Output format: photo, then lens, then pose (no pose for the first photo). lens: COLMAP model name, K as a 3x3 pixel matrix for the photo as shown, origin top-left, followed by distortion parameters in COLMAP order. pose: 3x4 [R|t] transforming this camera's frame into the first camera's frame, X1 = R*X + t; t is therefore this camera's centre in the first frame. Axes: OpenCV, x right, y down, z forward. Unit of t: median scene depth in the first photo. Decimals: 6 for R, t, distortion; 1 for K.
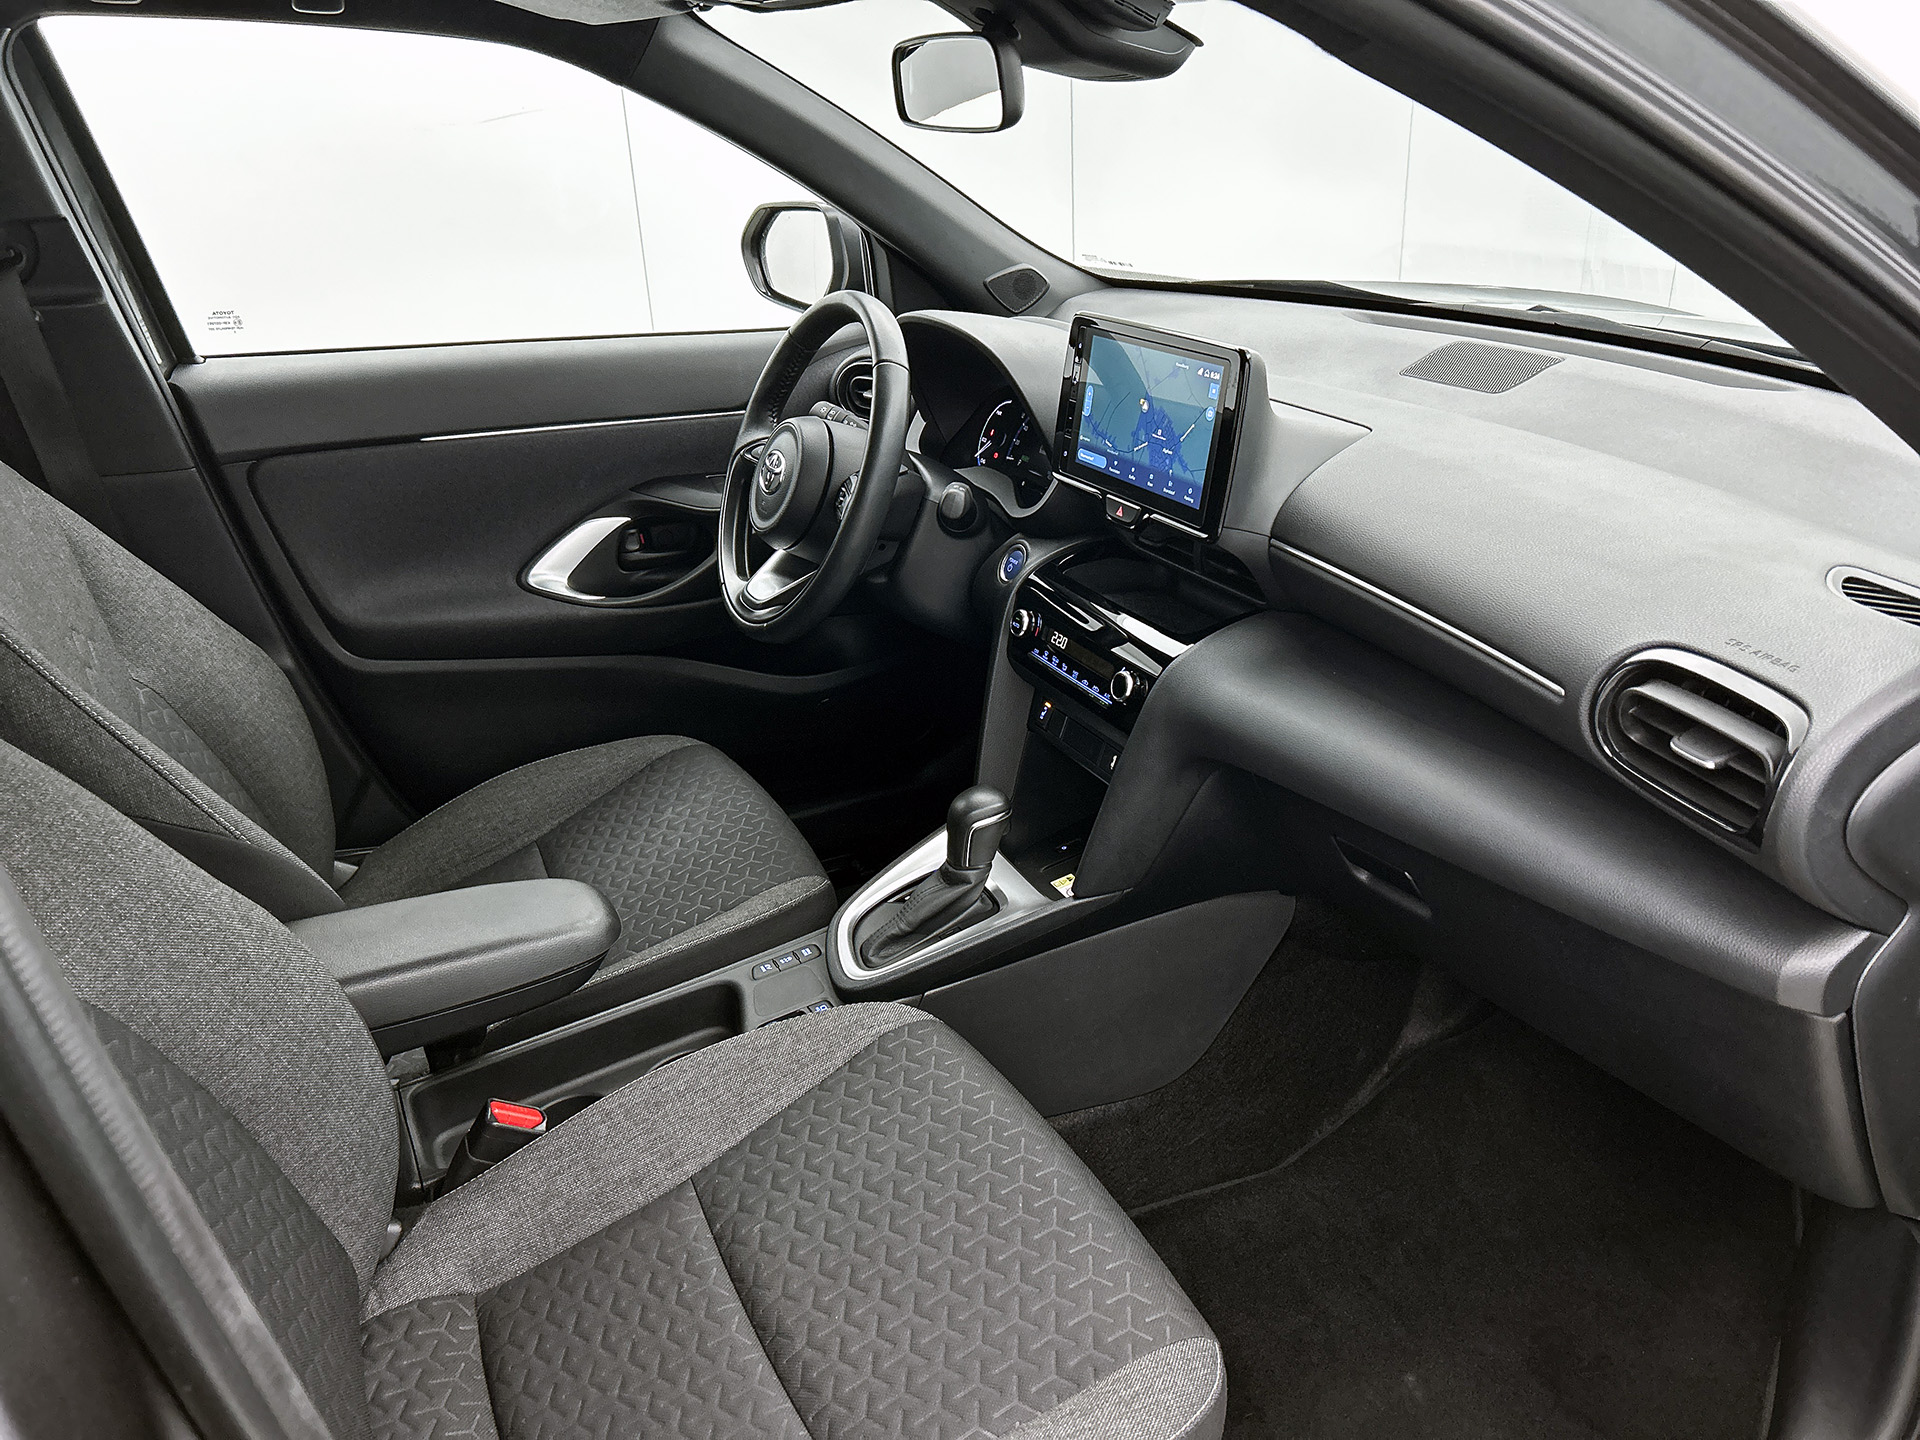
lens RADIAL K [[1475.1, 0, 877.5], [0, 1475.1, 714.7], [0, 0, 1]] dist [-0.002518, 0.001269]
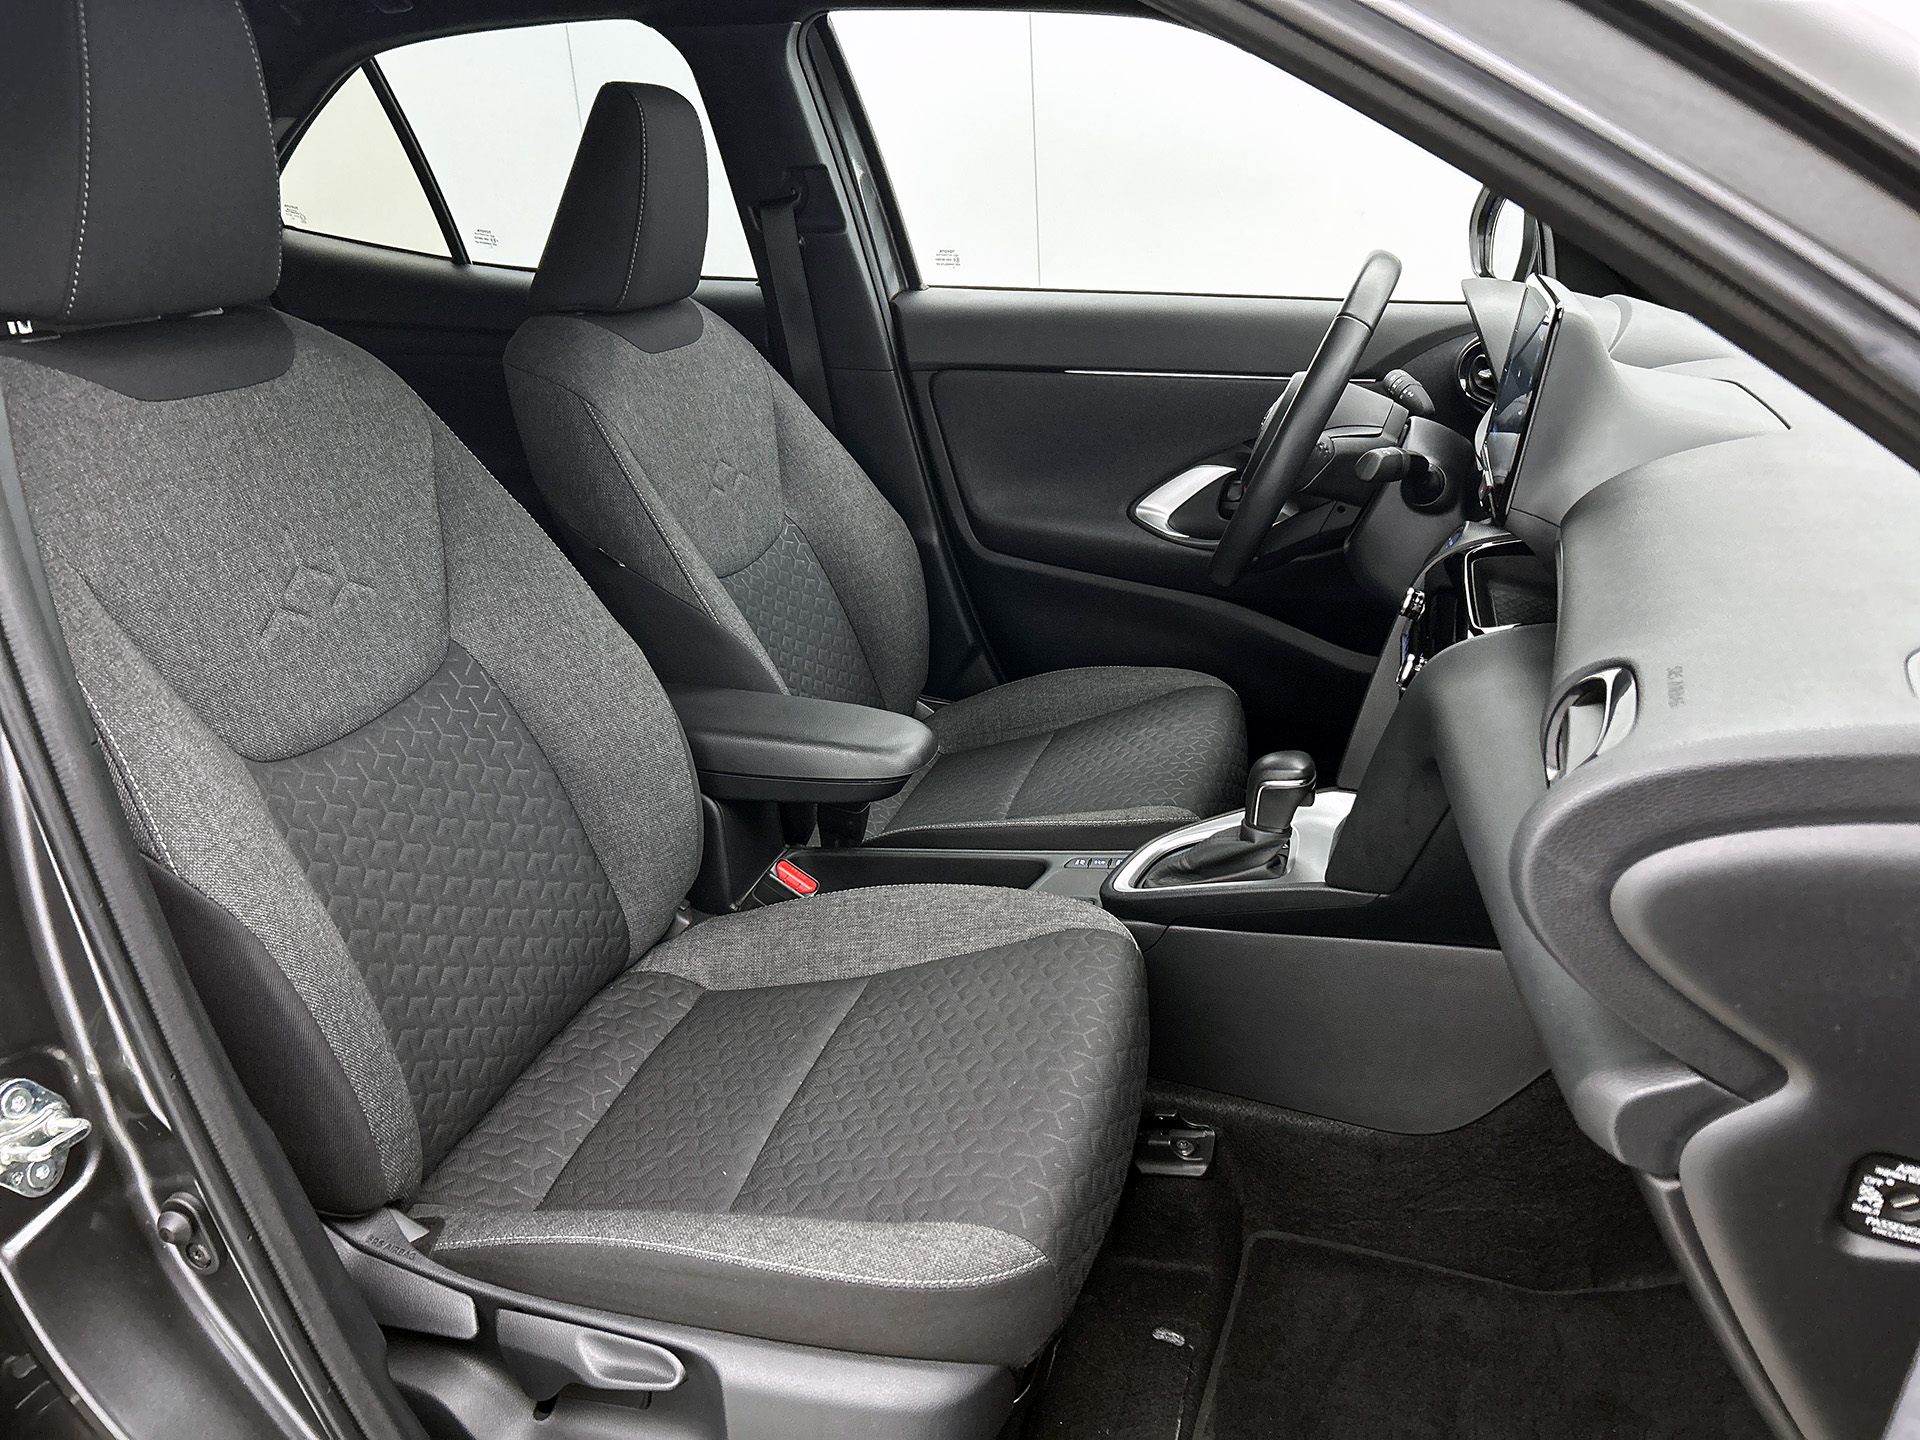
lens RADIAL K [[1430.5, 0, 960.0], [0, 1430.5, 720.0], [0, 0, 1]] dist [0.046474, -0.002168]
pose [[0.735086, 0.247684, -0.631112, 0.443401], [-0.253163, 0.963823, 0.083388, 0.005705], [0.628934, 0.098476, 0.771197, 0.110077]]
